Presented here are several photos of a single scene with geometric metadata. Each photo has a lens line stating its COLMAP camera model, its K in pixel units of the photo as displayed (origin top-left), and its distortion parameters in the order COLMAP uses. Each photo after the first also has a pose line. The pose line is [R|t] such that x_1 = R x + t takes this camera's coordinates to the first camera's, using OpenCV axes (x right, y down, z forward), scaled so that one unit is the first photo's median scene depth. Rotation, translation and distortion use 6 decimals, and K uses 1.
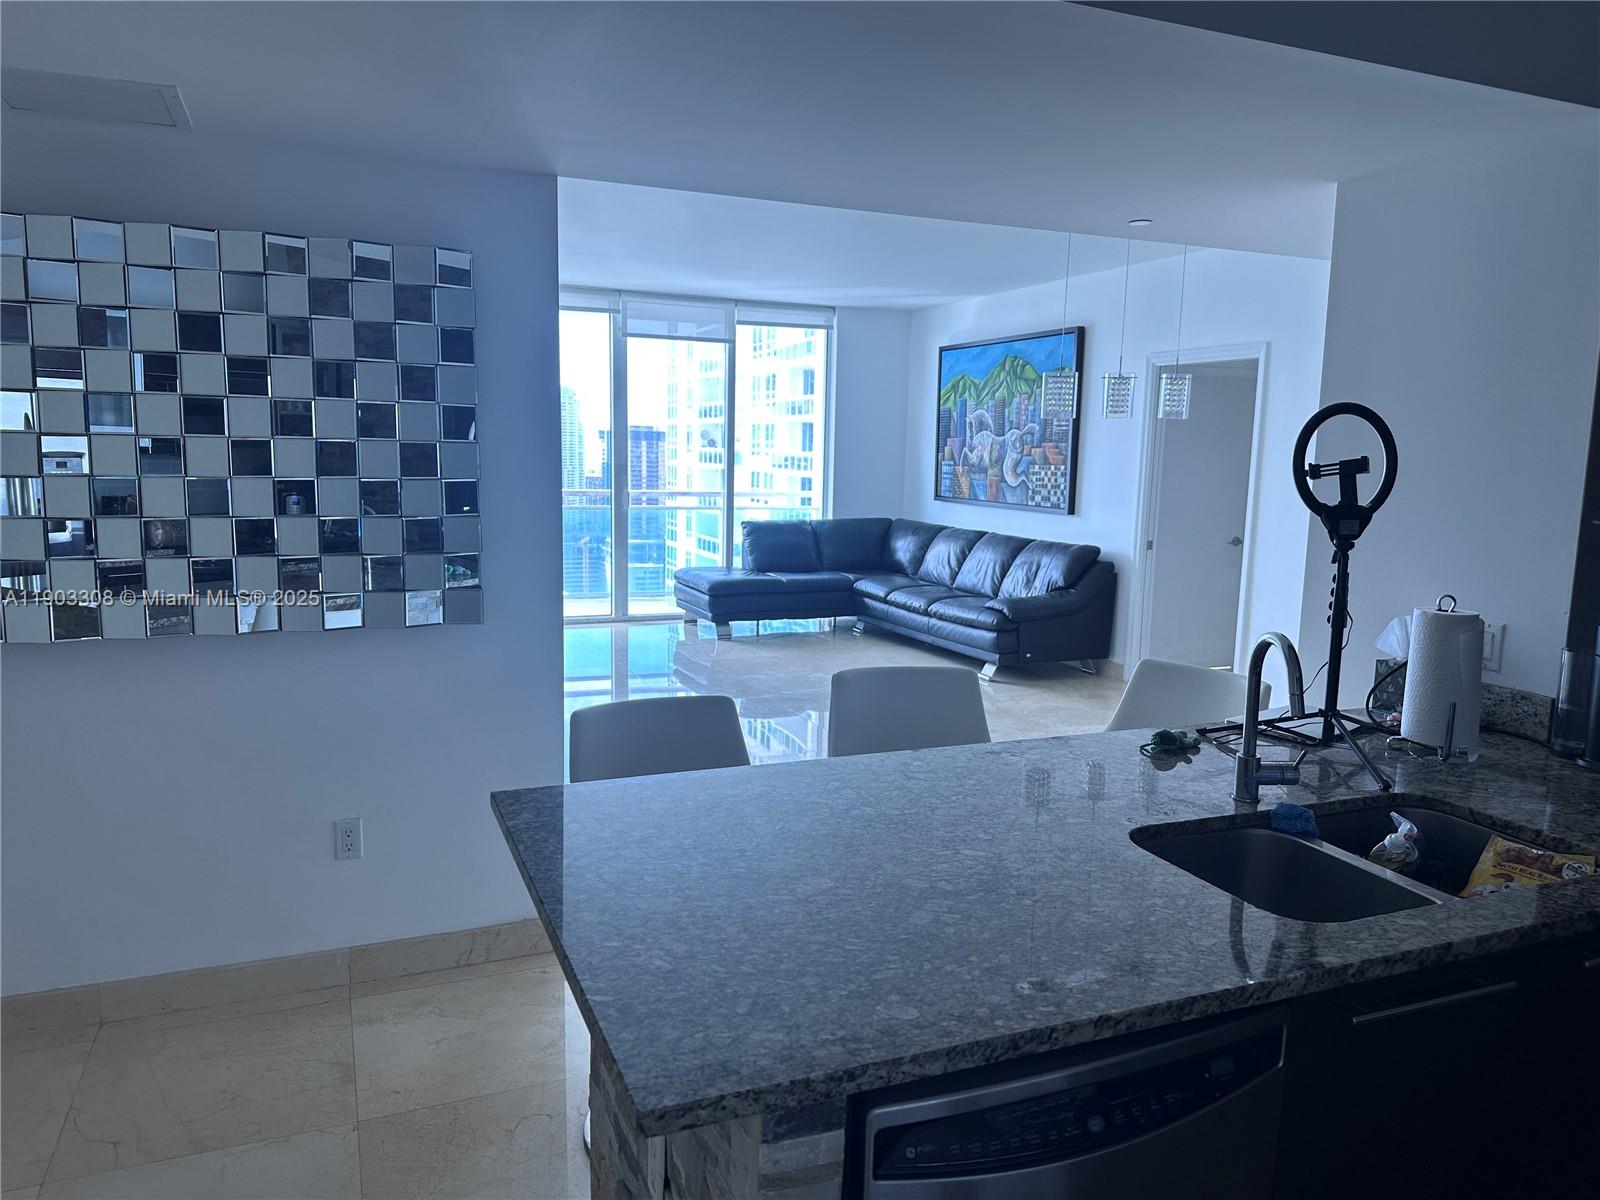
lens RADIAL K [[1121.6, 0, 808.3], [0, 1121.6, 603.1], [0, 0, 1]] dist [0.025839, -0.031539]
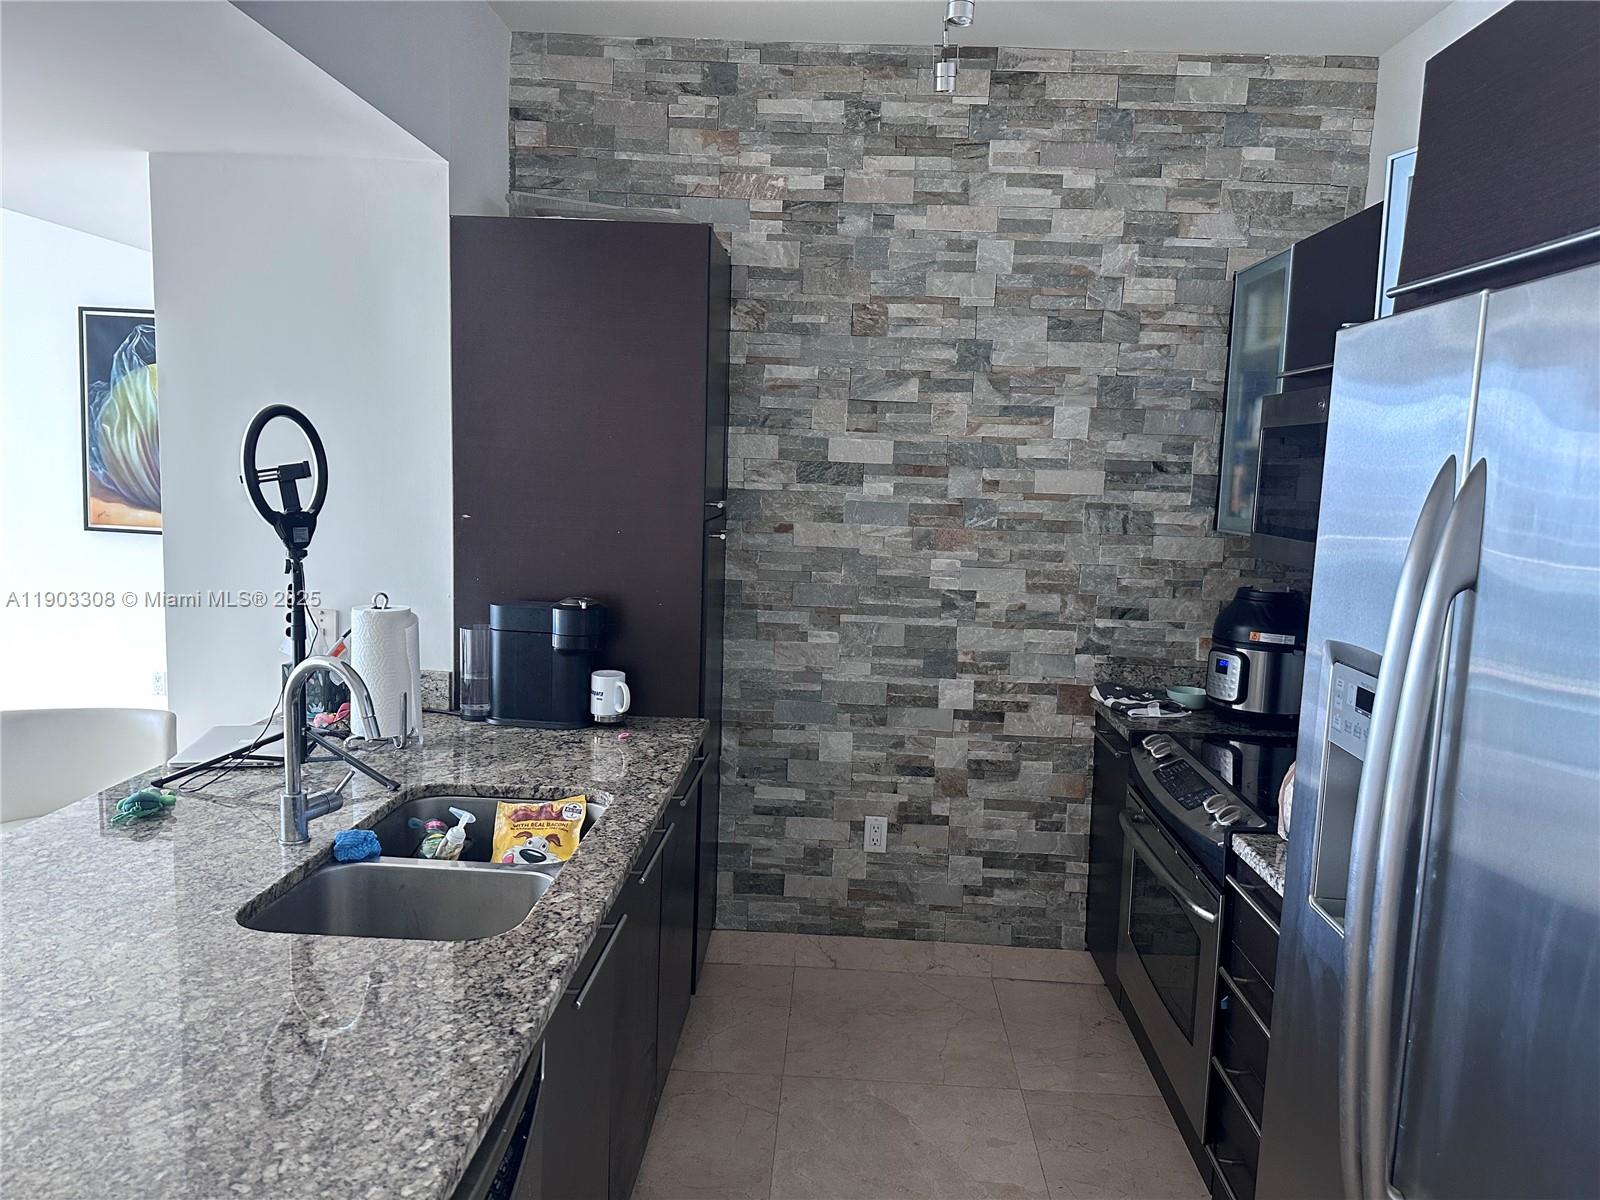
lens RADIAL K [[1121.6, 0, 808.3], [0, 1121.6, 603.1], [0, 0, 1]] dist [0.025839, -0.031539]
pose [[0.421257, -0.123028, 0.898558, -0.238431], [0.103425, 0.990810, 0.087172, -0.055089], [-0.901025, 0.056212, 0.430109, 0.223597]]
